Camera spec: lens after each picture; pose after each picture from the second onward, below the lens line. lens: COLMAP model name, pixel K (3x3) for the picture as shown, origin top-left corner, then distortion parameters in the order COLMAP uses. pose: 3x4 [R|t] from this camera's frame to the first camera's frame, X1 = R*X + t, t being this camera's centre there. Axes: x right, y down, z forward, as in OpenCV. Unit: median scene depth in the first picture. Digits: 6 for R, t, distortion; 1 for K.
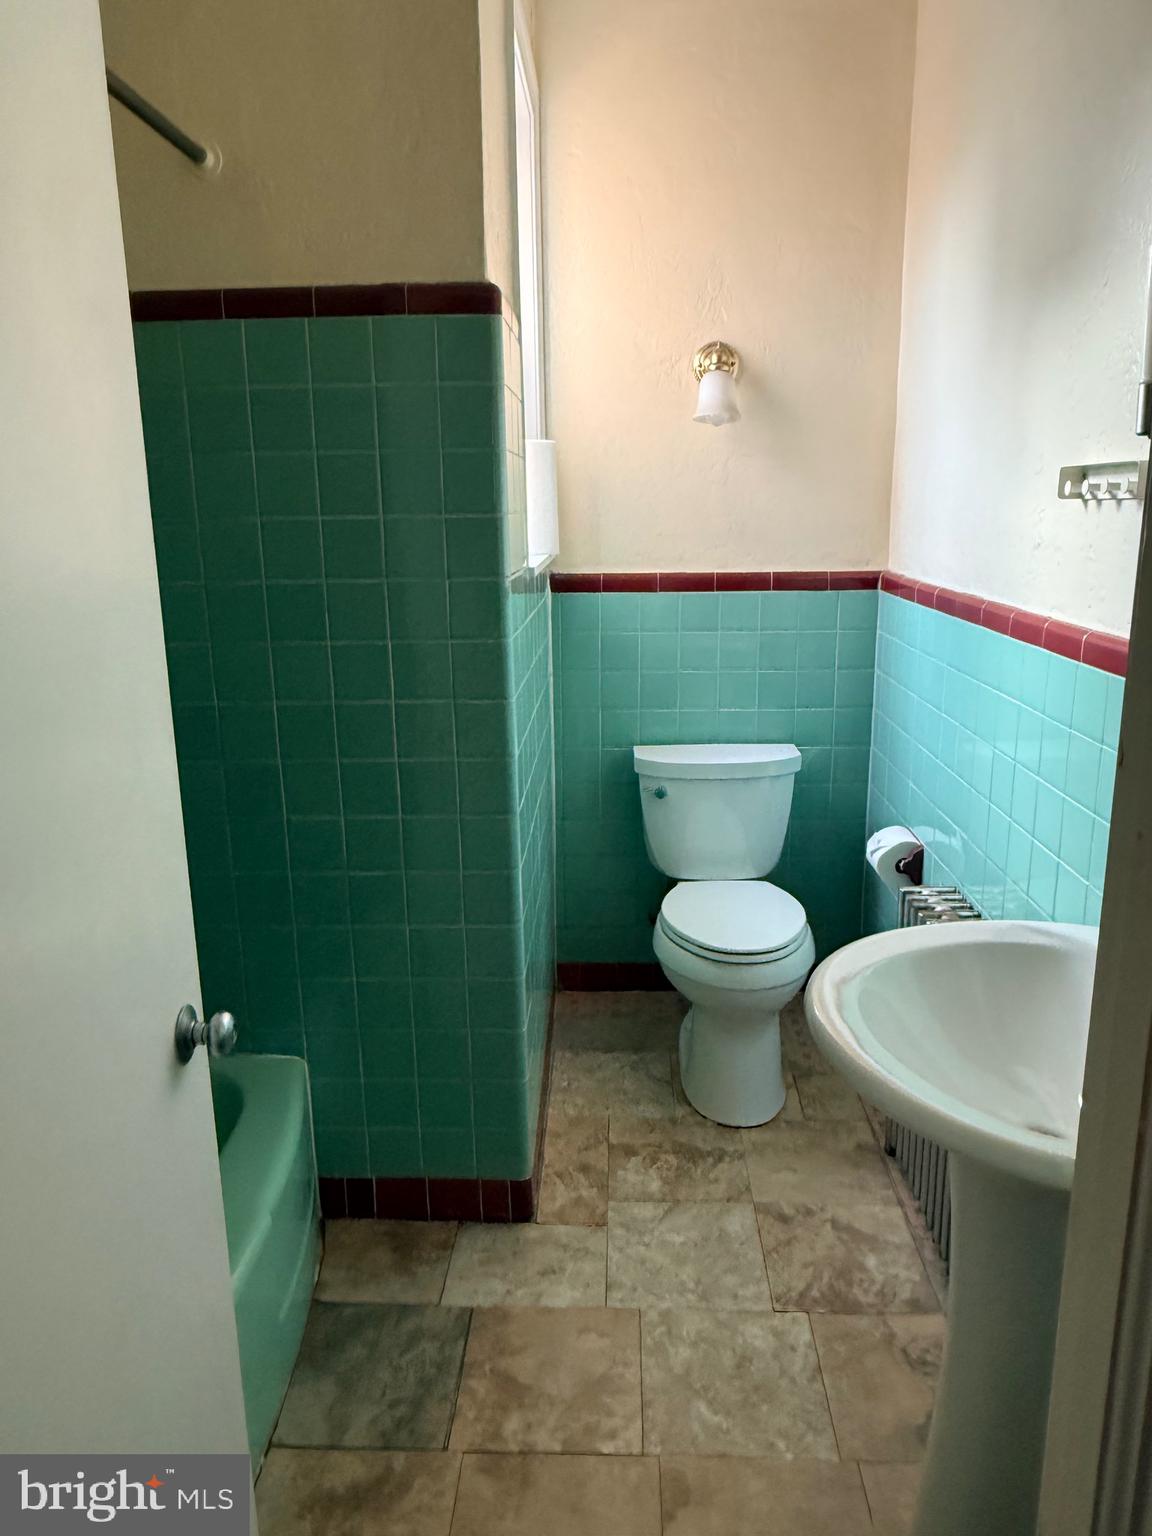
lens RADIAL K [[1062.2, 0, 585.7], [0, 1062.2, 762.8], [0, 0, 1]] dist [-0.006015, -0.002162]
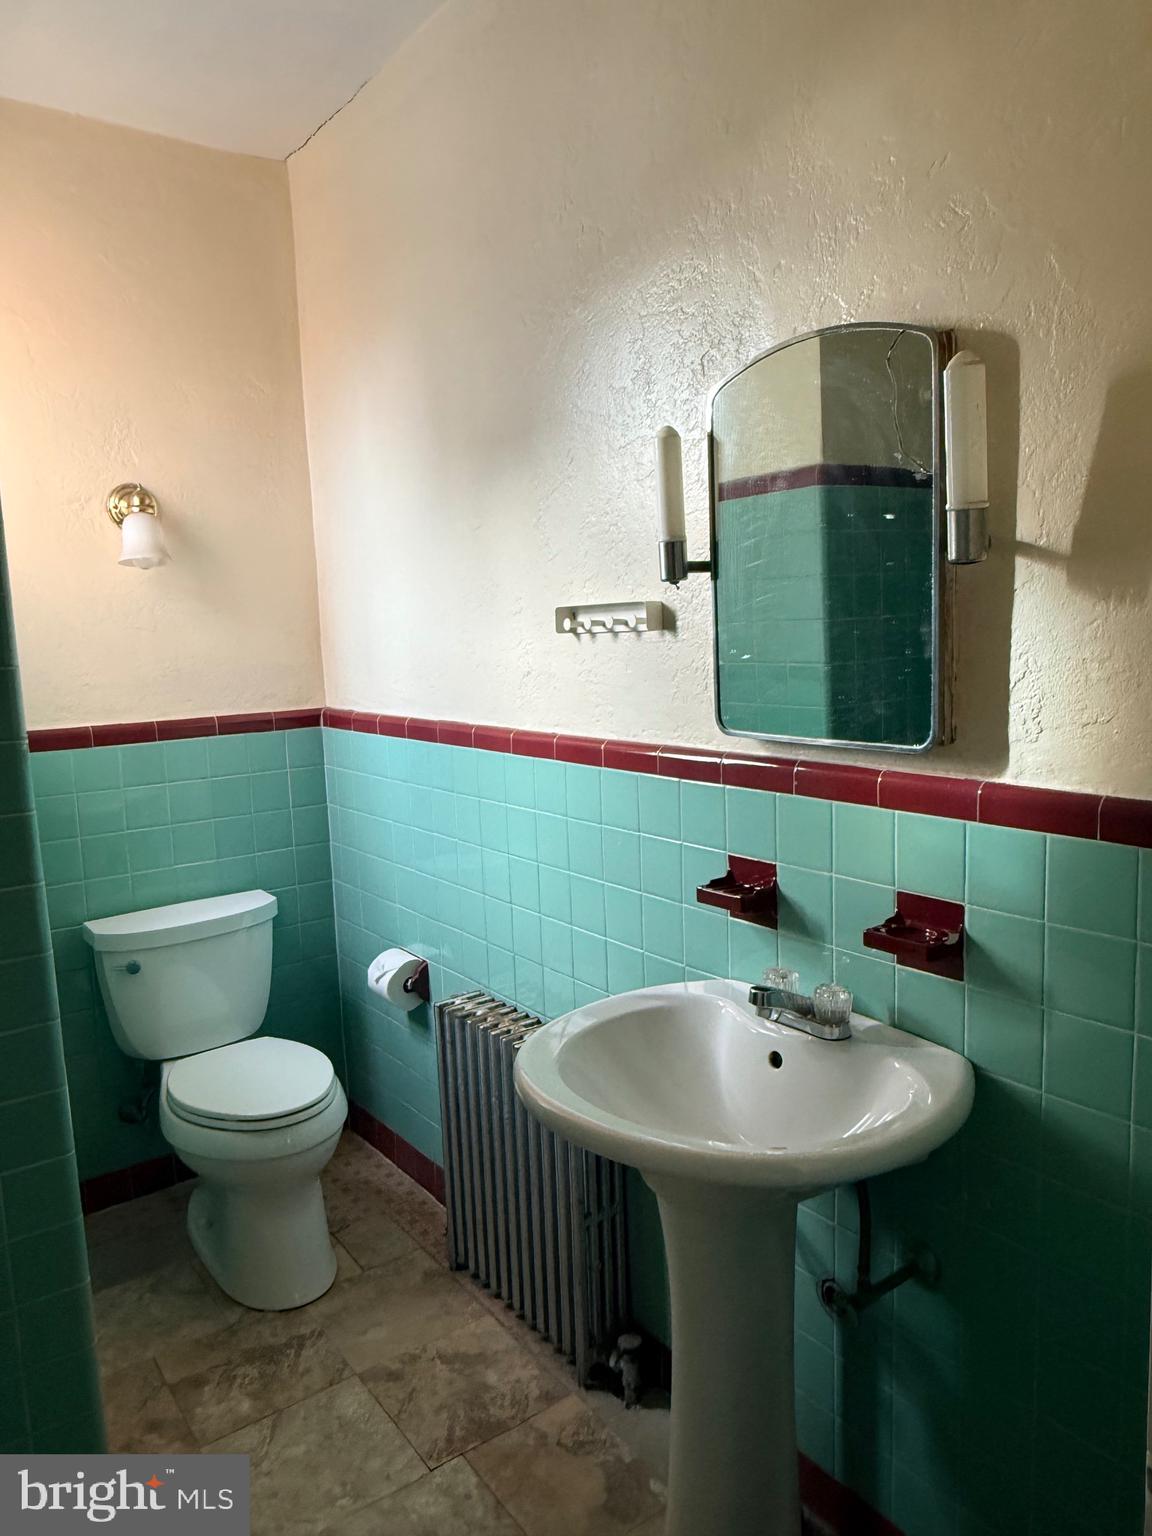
lens RADIAL K [[1062.2, 0, 590.3], [0, 1062.2, 762.8], [0, 0, 1]] dist [-0.006015, -0.002162]
pose [[0.784103, -0.096225, 0.613126, -0.190827], [0.175167, 0.982055, -0.069889, -0.013445], [-0.595399, 0.162200, 0.786887, 0.051547]]
